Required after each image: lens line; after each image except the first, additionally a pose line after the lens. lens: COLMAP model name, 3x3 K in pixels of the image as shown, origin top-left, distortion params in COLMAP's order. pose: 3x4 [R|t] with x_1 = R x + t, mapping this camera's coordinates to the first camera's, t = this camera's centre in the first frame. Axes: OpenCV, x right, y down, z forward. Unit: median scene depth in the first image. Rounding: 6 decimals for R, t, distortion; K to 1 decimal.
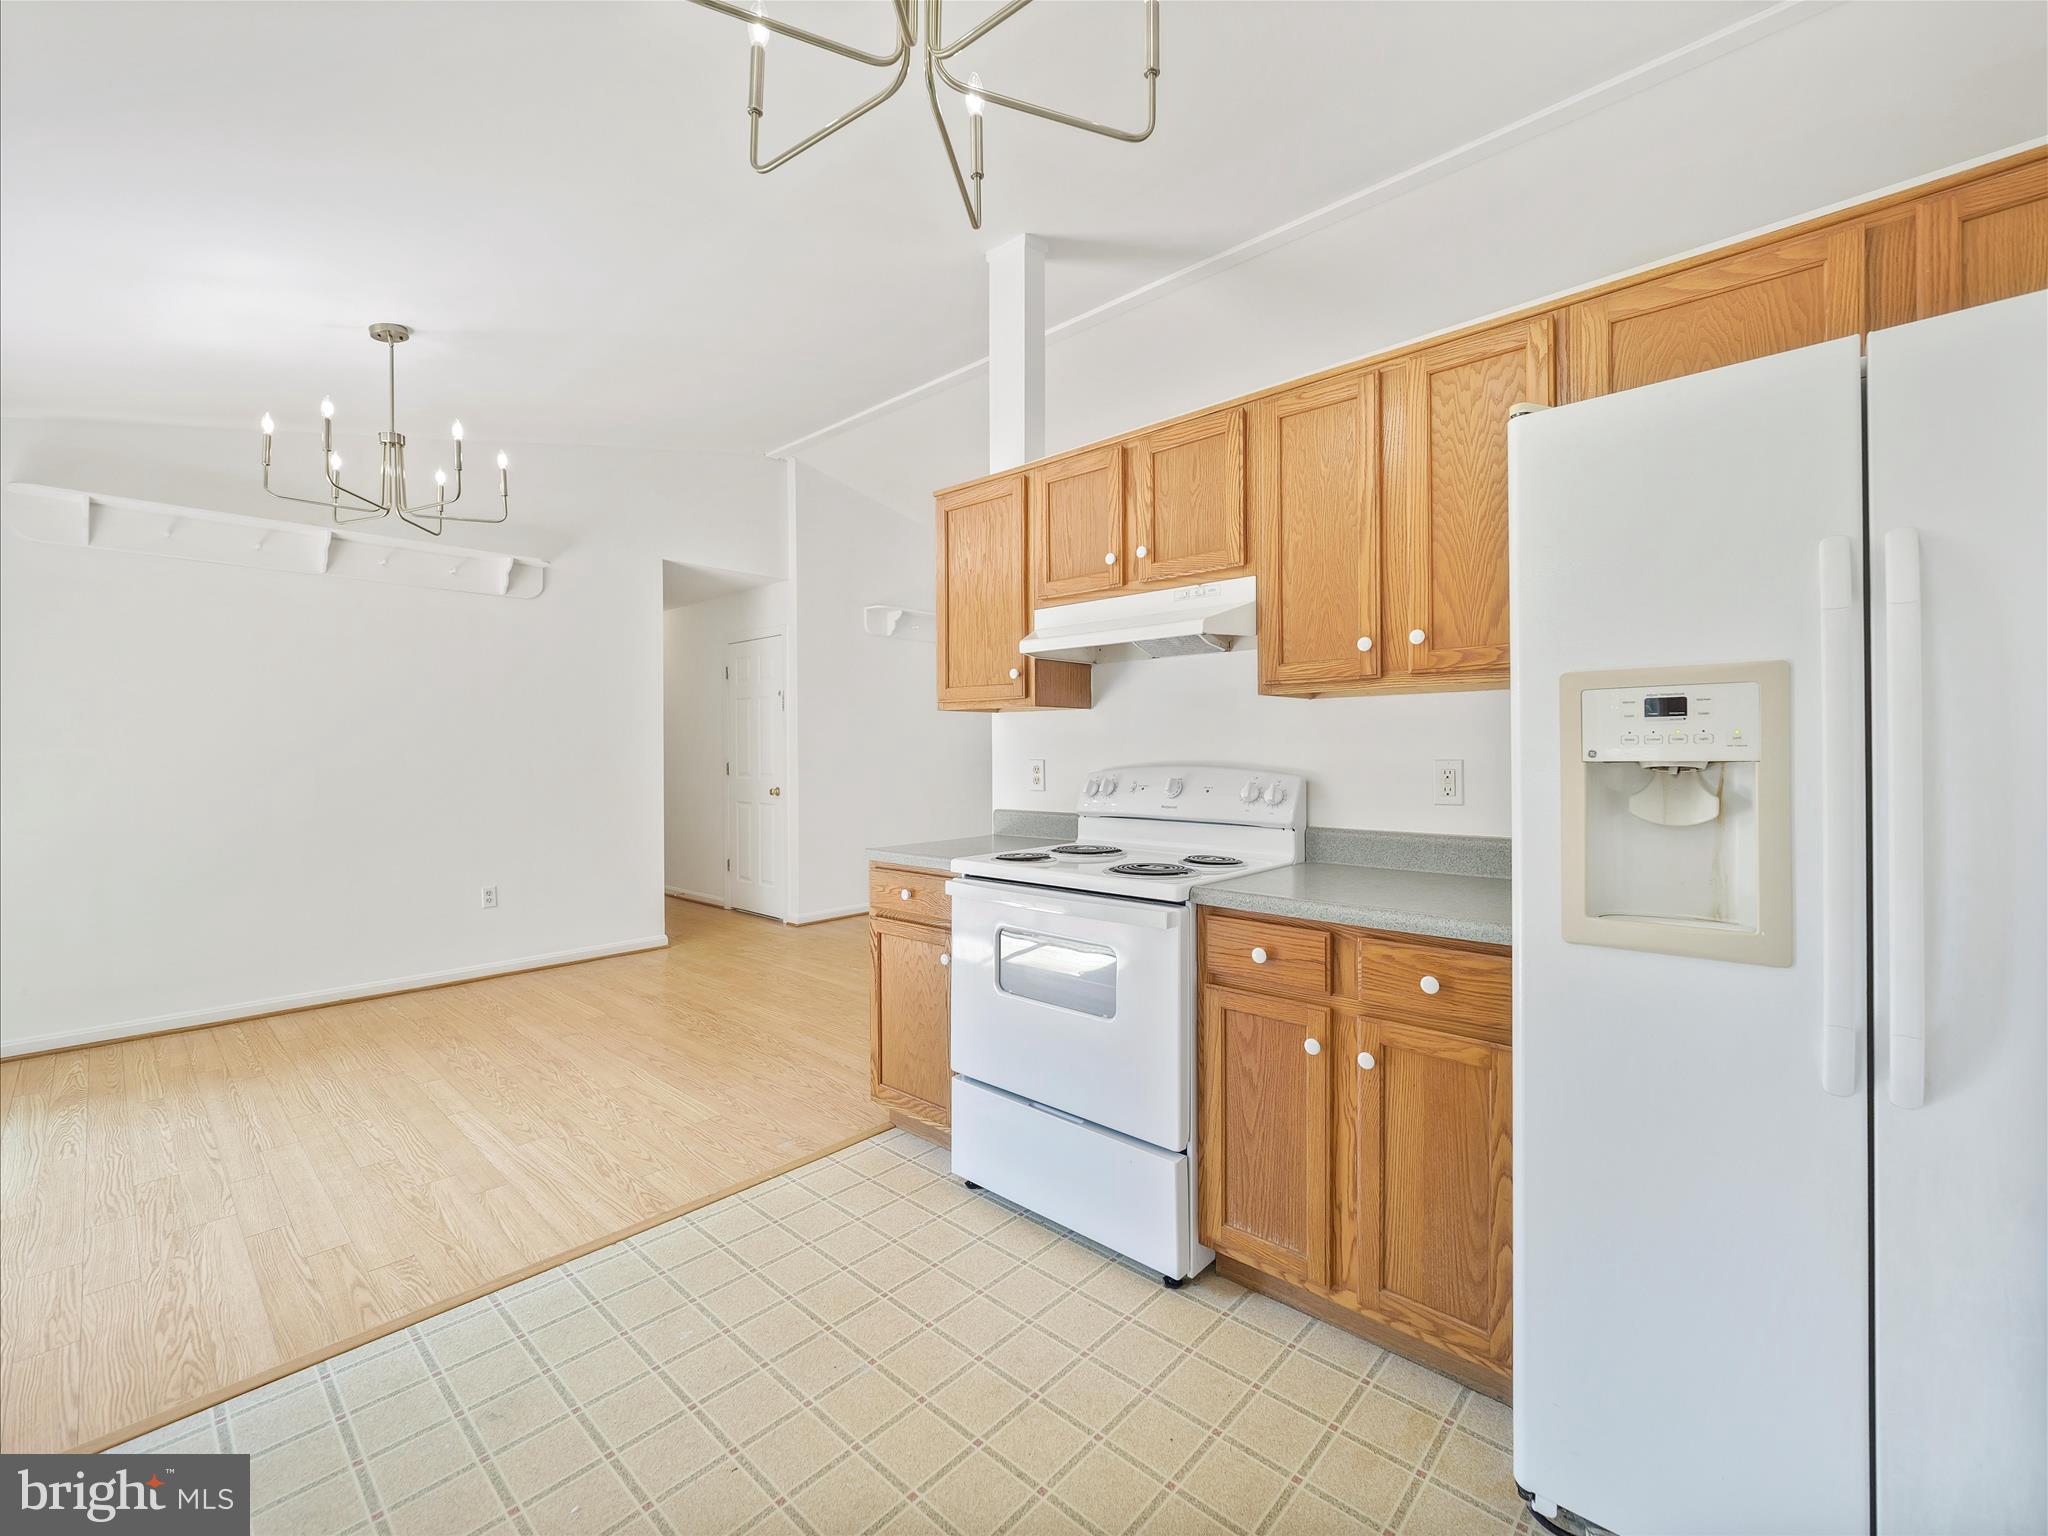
lens RADIAL K [[883.5, 0, 1019.5], [0, 883.5, 752.1], [0, 0, 1]] dist [-0.007050, 0.000597]
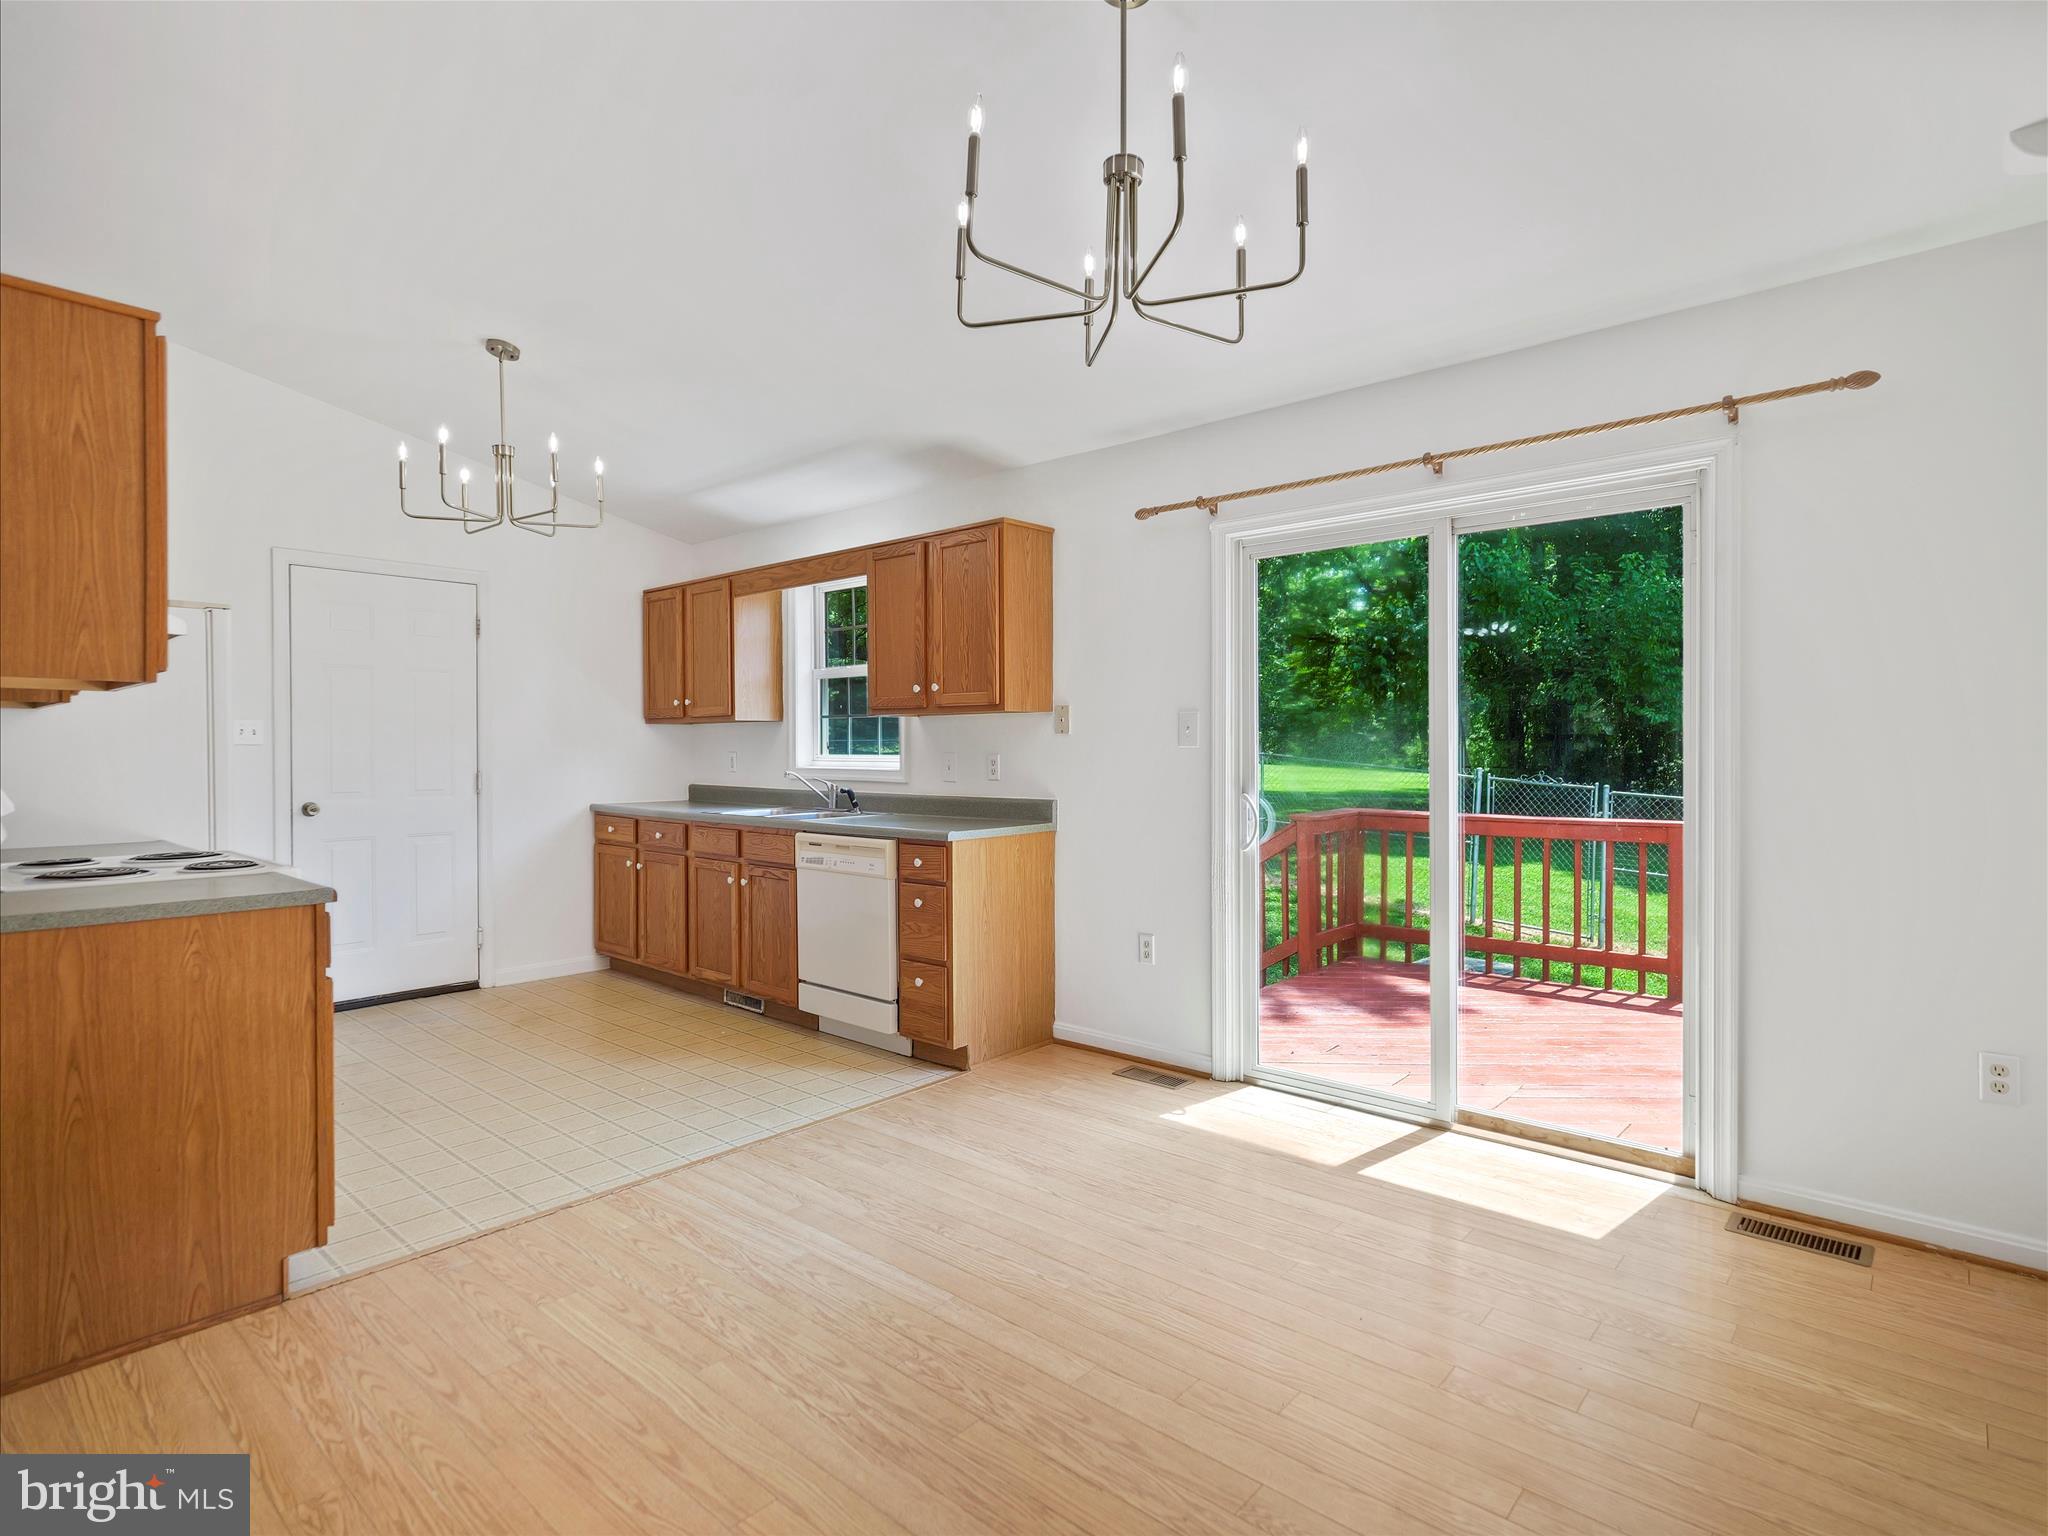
lens RADIAL K [[1090.7, 0, 1018.2], [0, 1090.7, 764.7], [0, 0, 1]] dist [0.016055, -0.000864]
pose [[-0.999902, 0.011519, -0.008011, -0.679128], [0.011410, 0.999843, 0.013543, 0.002946], [0.008166, 0.013450, -0.999876, 1.774129]]
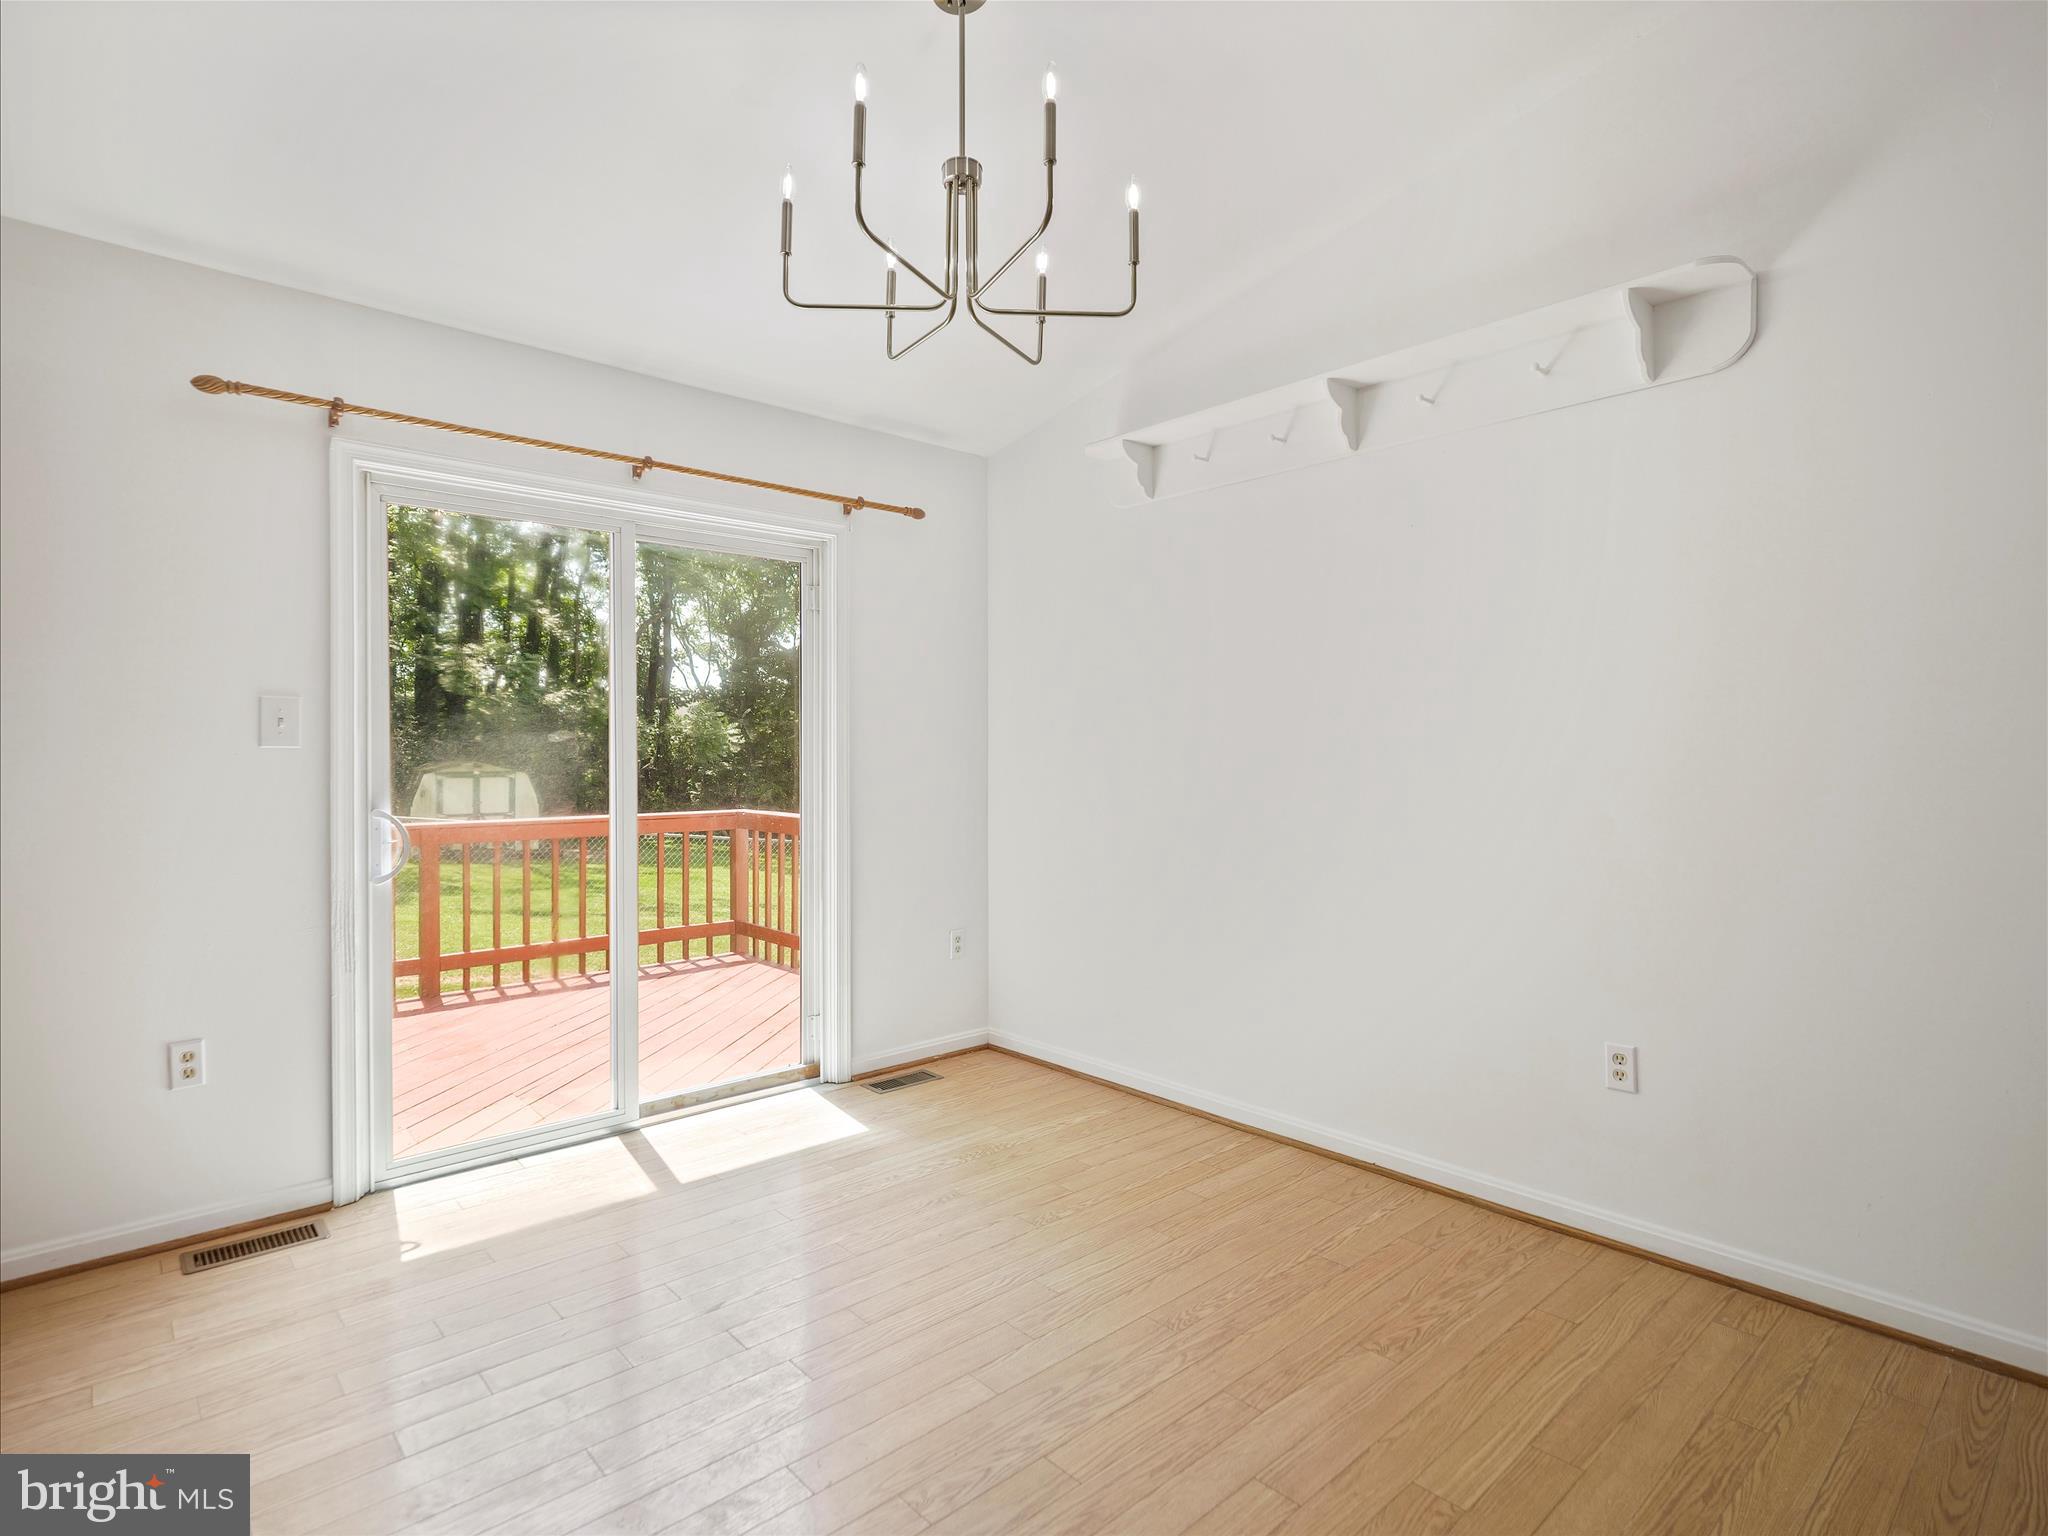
lens RADIAL K [[1090.7, 0, 1043.6], [0, 1090.7, 754.1], [0, 0, 1]] dist [0.016055, -0.000864]
pose [[-0.069405, 0.014341, -0.997485, -0.033081], [-0.000721, 0.999896, 0.014425, -0.005870], [0.997588, 0.001720, -0.069388, 1.161987]]
